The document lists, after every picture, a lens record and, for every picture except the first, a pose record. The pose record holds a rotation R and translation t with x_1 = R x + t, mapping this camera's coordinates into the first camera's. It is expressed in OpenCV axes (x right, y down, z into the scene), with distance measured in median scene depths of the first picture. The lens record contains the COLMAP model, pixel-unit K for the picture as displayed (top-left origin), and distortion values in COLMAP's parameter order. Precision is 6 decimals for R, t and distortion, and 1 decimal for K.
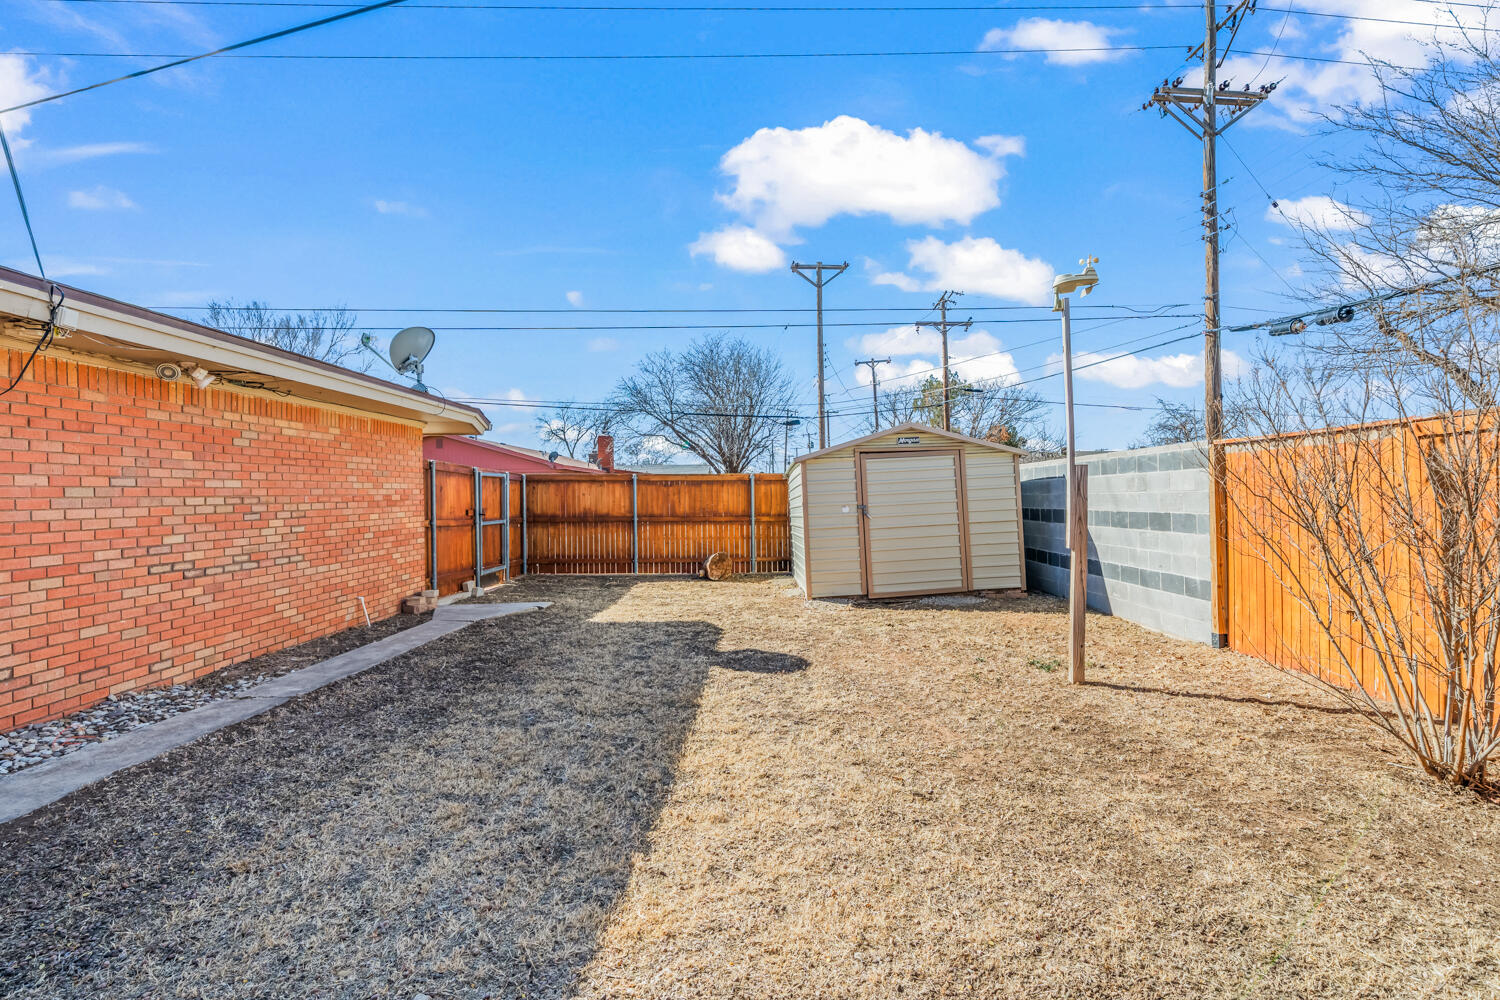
lens RADIAL K [[705.8, 0, 734.7], [0, 705.8, 499.6], [0, 0, 1]] dist [0.005386, -0.000229]
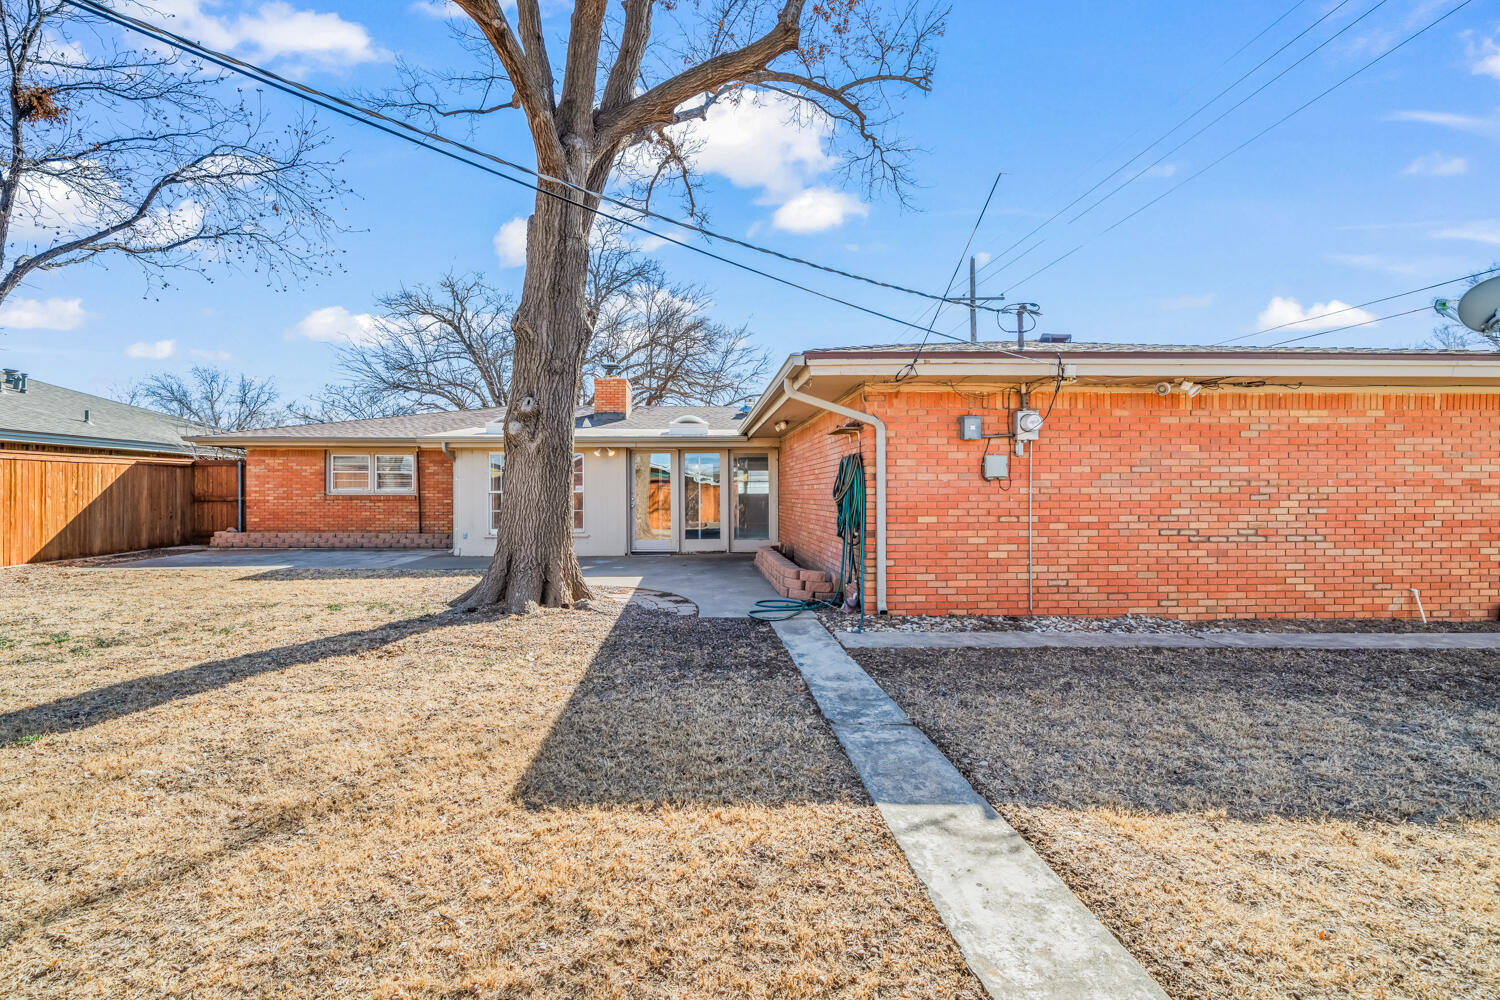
lens RADIAL K [[705.8, 0, 779.7], [0, 705.8, 493.1], [0, 0, 1]] dist [0.005386, -0.000229]
pose [[0.066870, 0.009710, -0.997714, 0.395459], [-0.008790, 0.999920, 0.009142, 0.012857], [0.997723, 0.008159, 0.066950, 0.125018]]
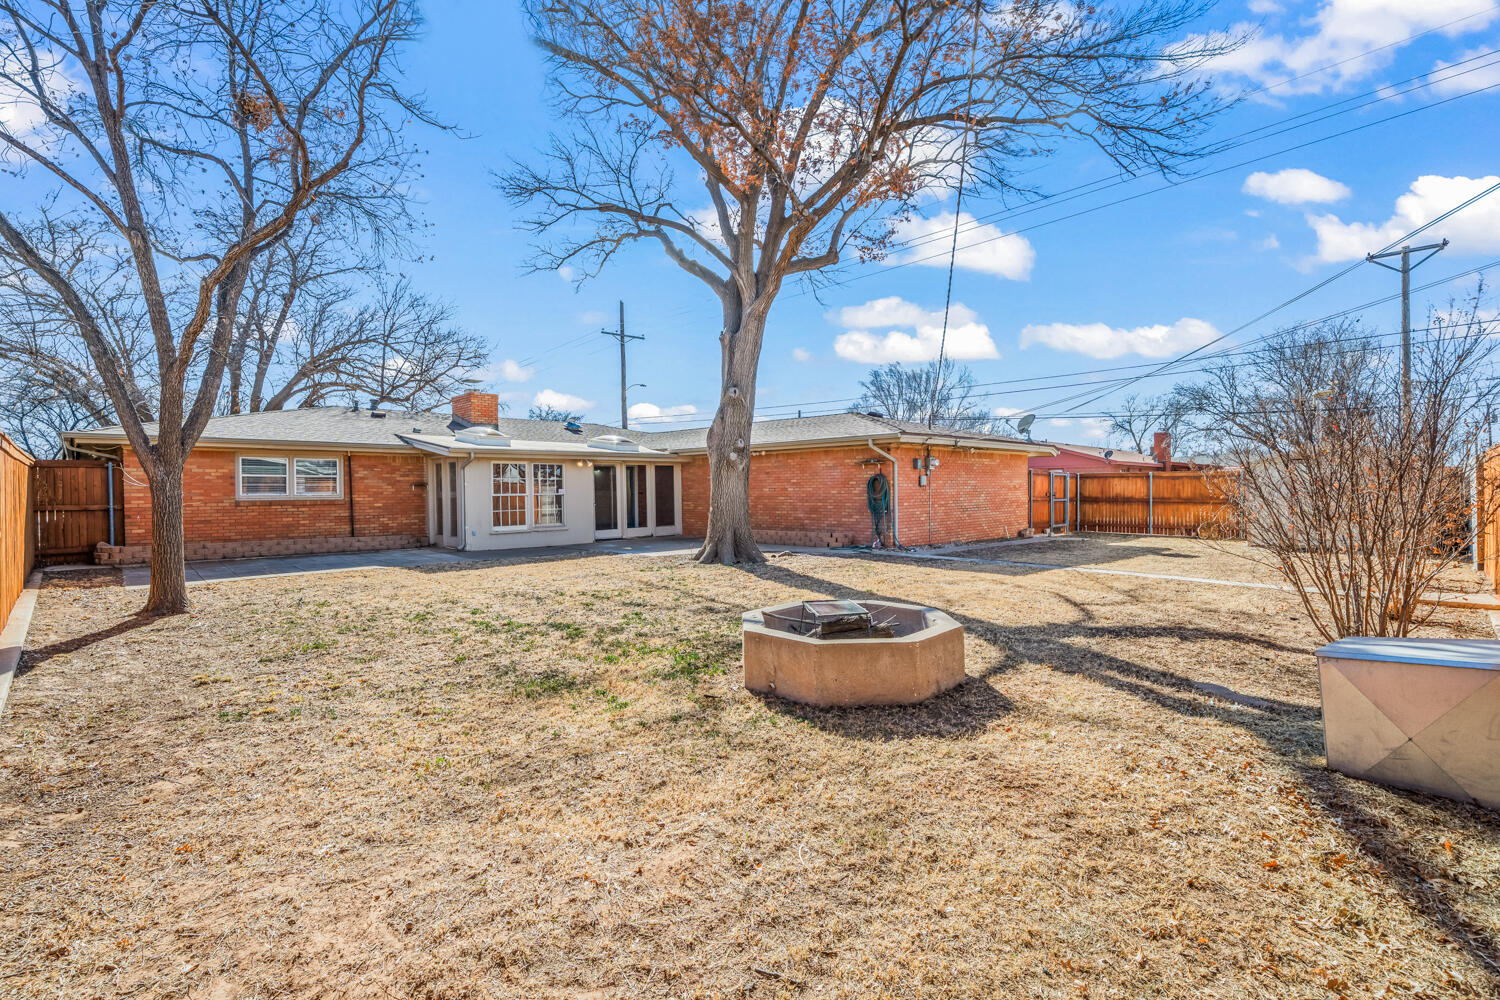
lens RADIAL K [[705.8, 0, 786.1], [0, 705.8, 510.1], [0, 0, 1]] dist [0.005386, -0.000229]
pose [[0.763696, 0.025141, -0.645087, 0.589822], [-0.005403, 0.999455, 0.032555, 0.003686], [0.645554, -0.021376, 0.763416, -1.696214]]
